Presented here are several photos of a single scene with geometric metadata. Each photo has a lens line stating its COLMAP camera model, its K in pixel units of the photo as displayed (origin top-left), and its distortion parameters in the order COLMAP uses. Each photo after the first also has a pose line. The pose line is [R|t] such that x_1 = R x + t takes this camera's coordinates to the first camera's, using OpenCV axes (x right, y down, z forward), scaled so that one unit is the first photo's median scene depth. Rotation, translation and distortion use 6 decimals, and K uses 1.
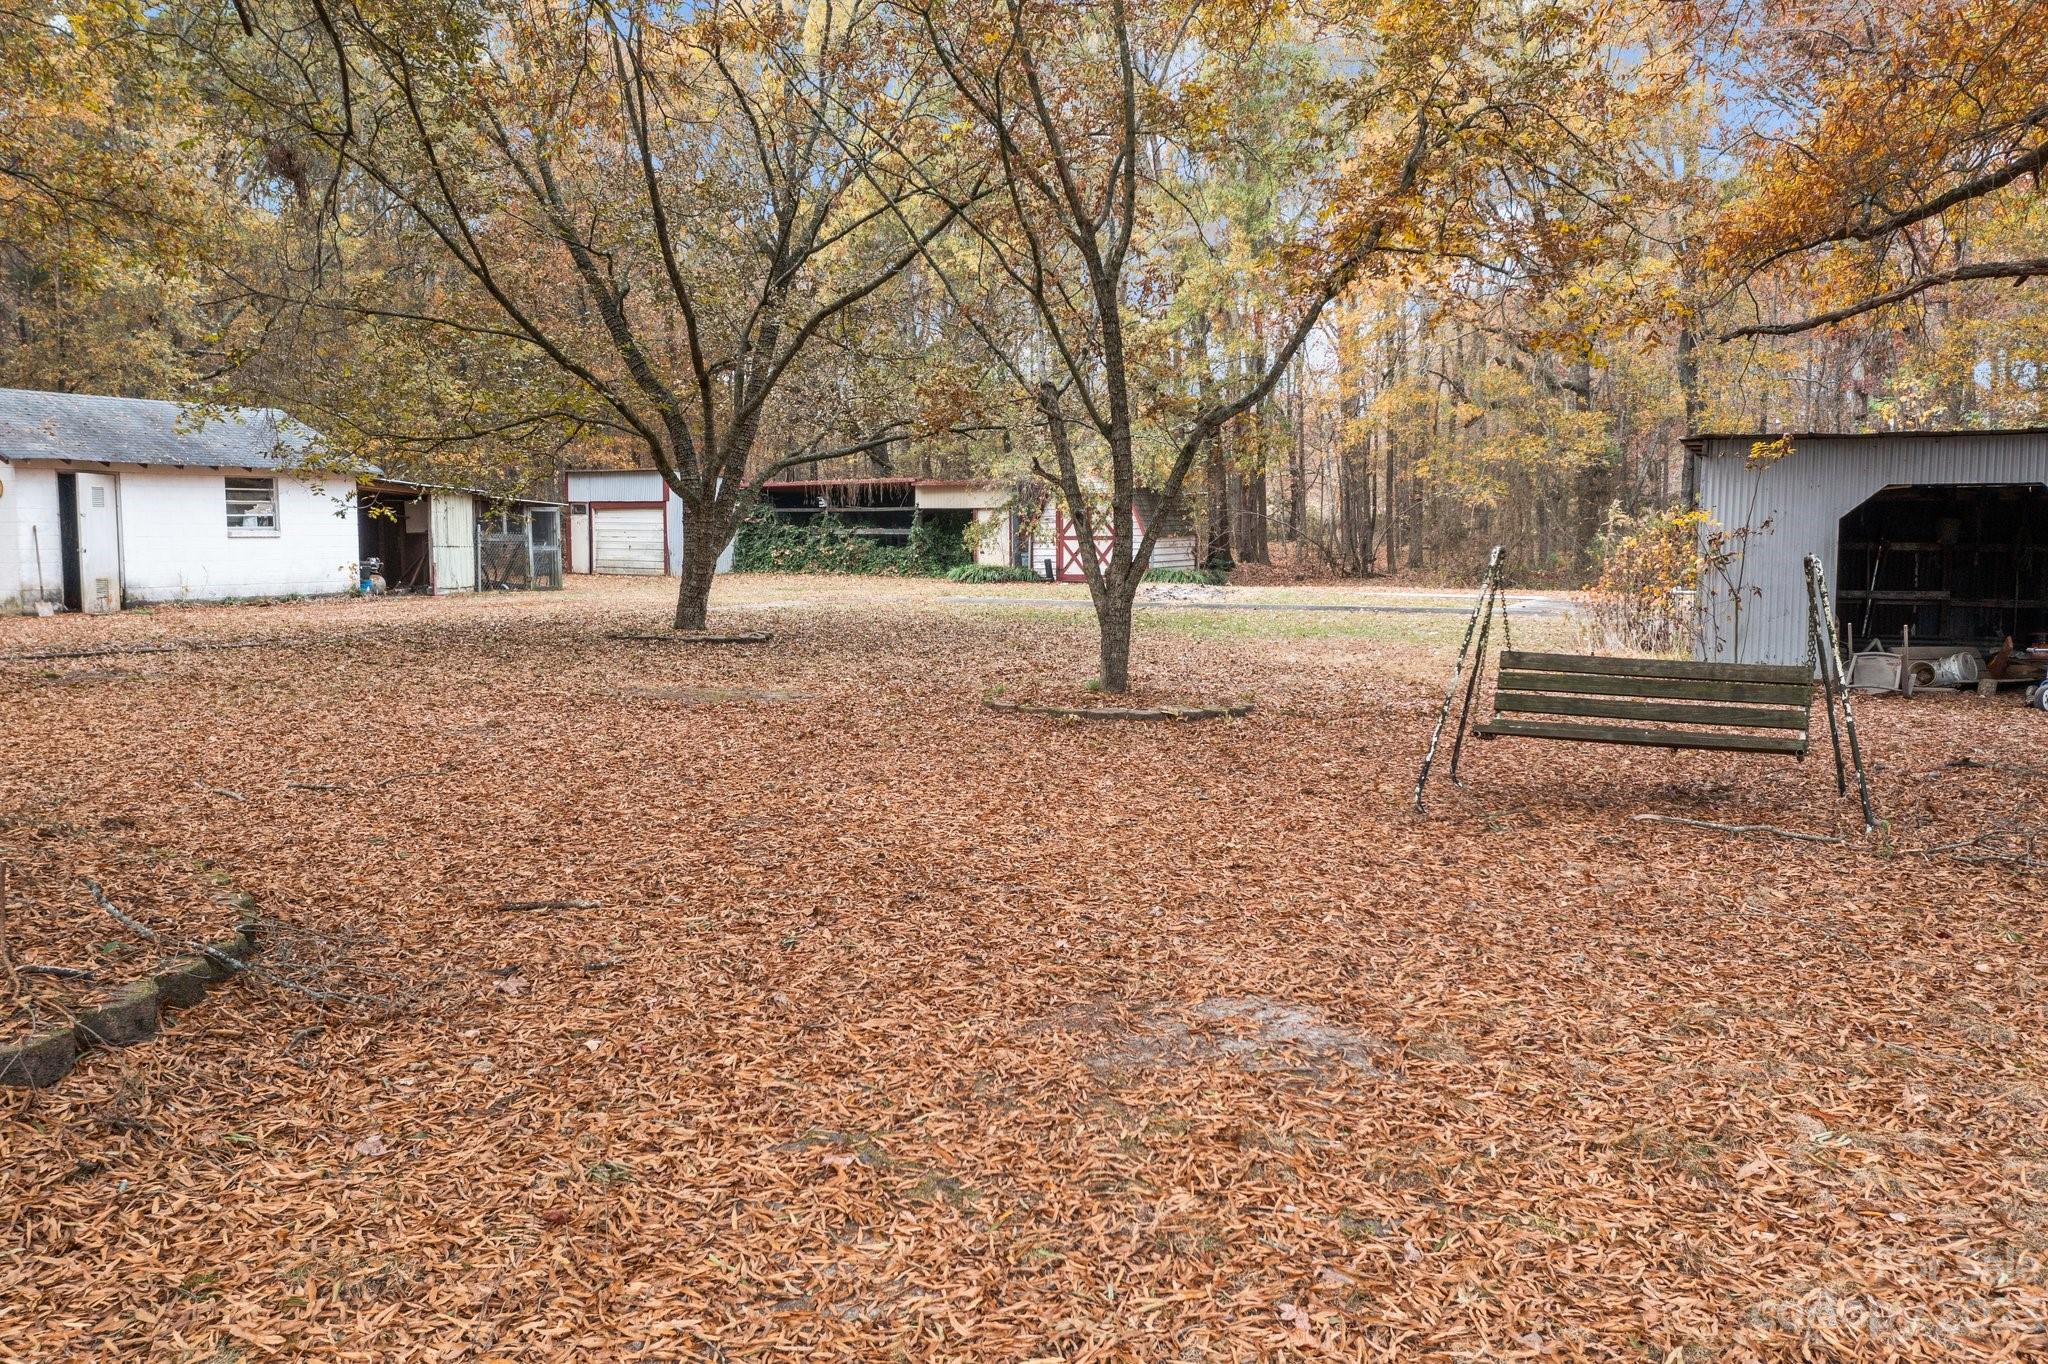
lens RADIAL K [[1641.4, 0, 1024.0], [0, 1641.4, 682.0], [0, 0, 1]] dist [0.008527, -0.003795]
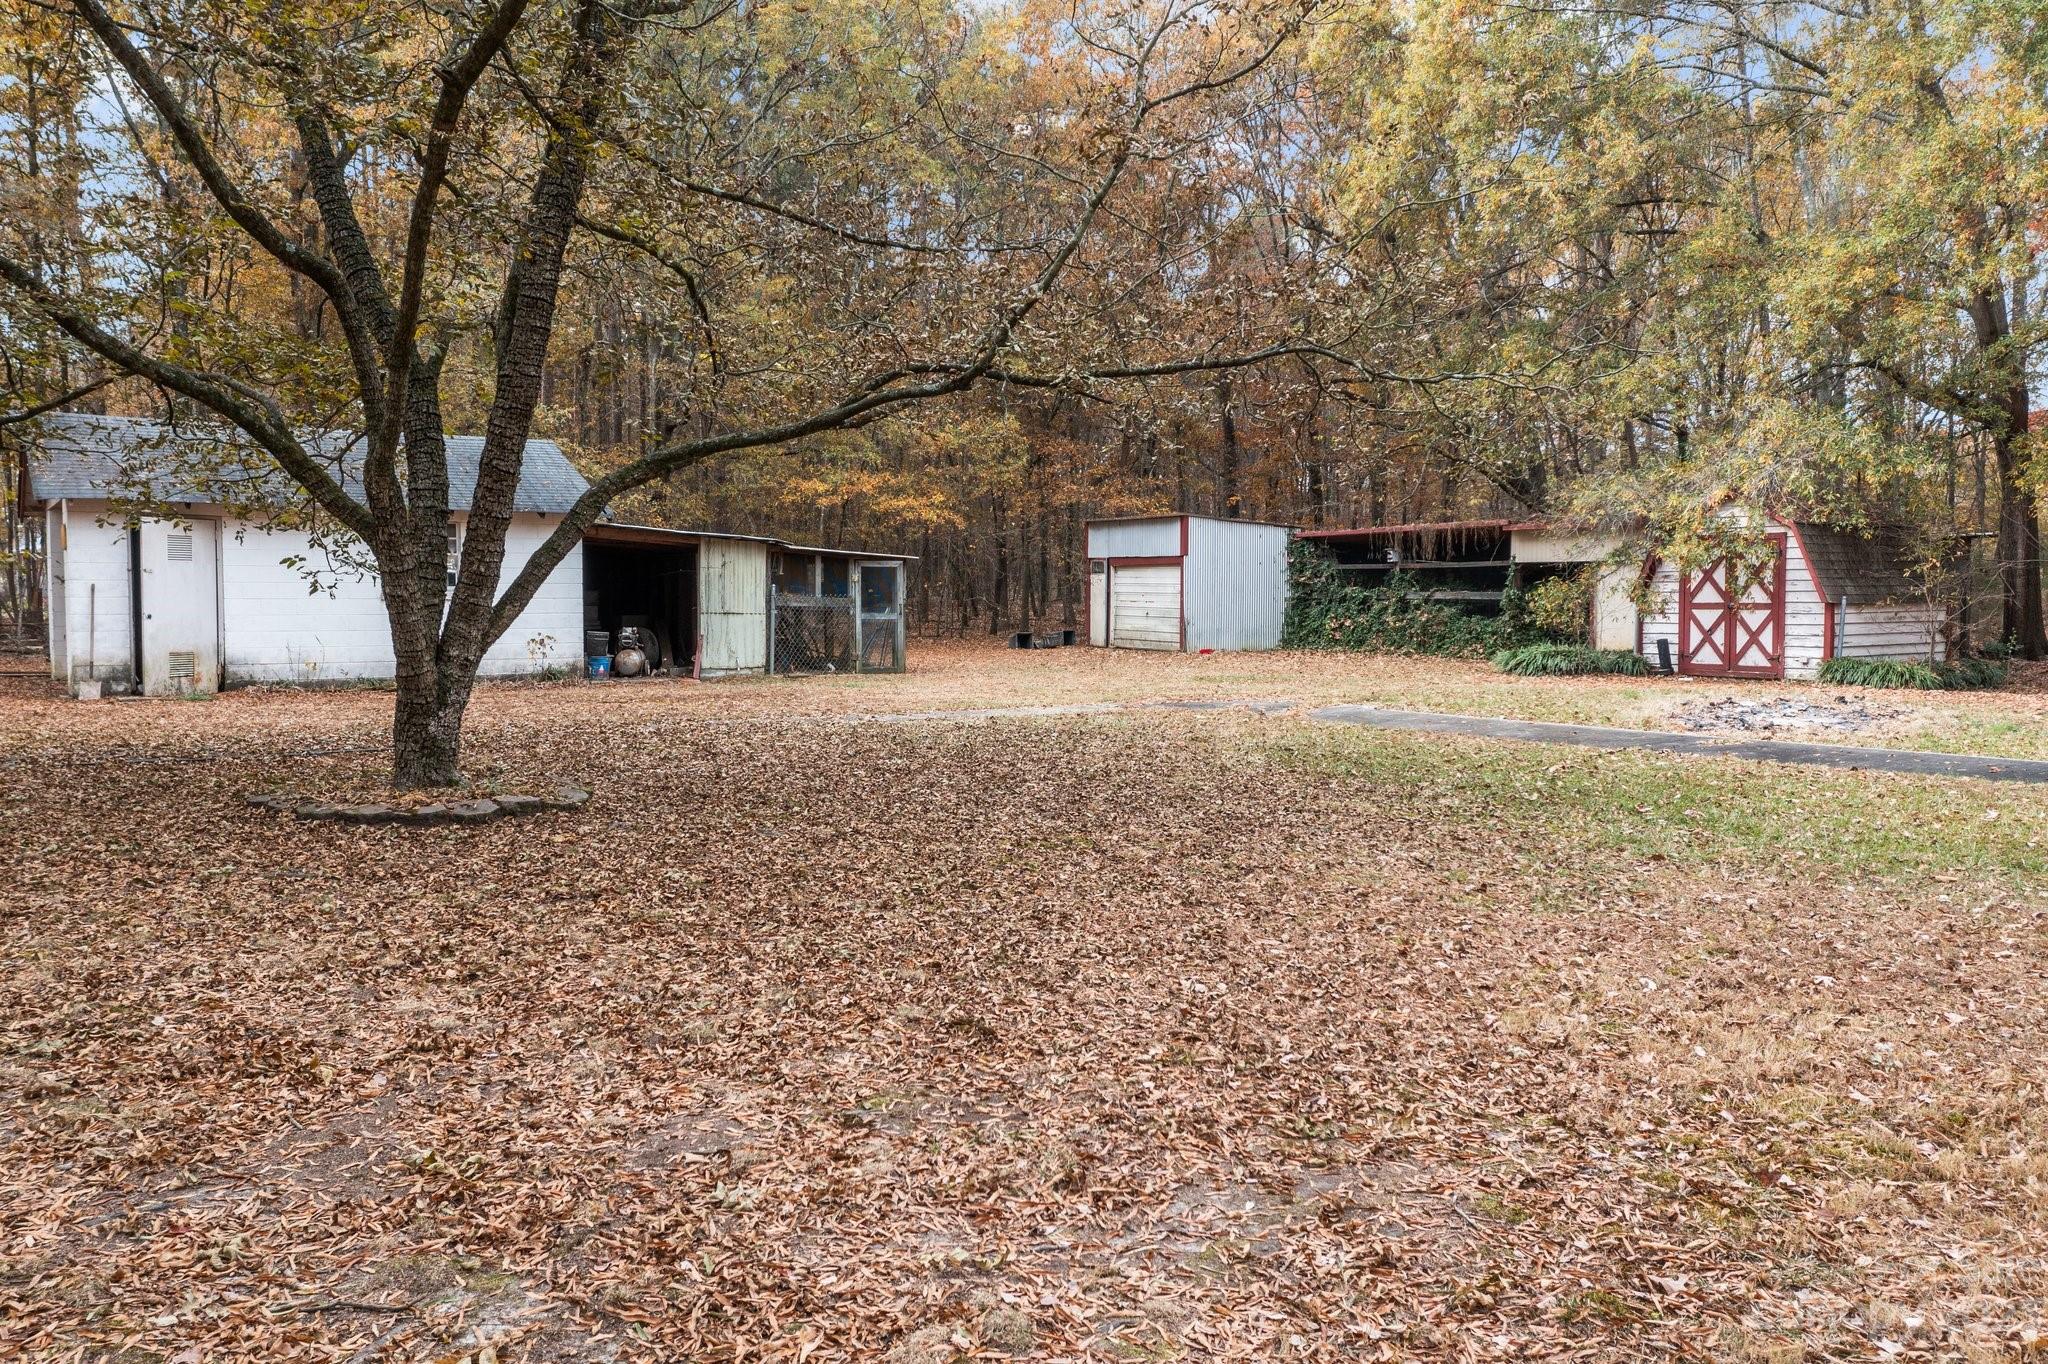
lens RADIAL K [[1641.4, 0, 1024.0], [0, 1641.4, 682.0], [0, 0, 1]] dist [0.008527, -0.003795]
pose [[0.870849, 0.028411, -0.490729, 0.111820], [-0.047403, 0.998529, -0.026312, -0.029786], [0.489259, 0.046176, 0.870915, 0.325238]]
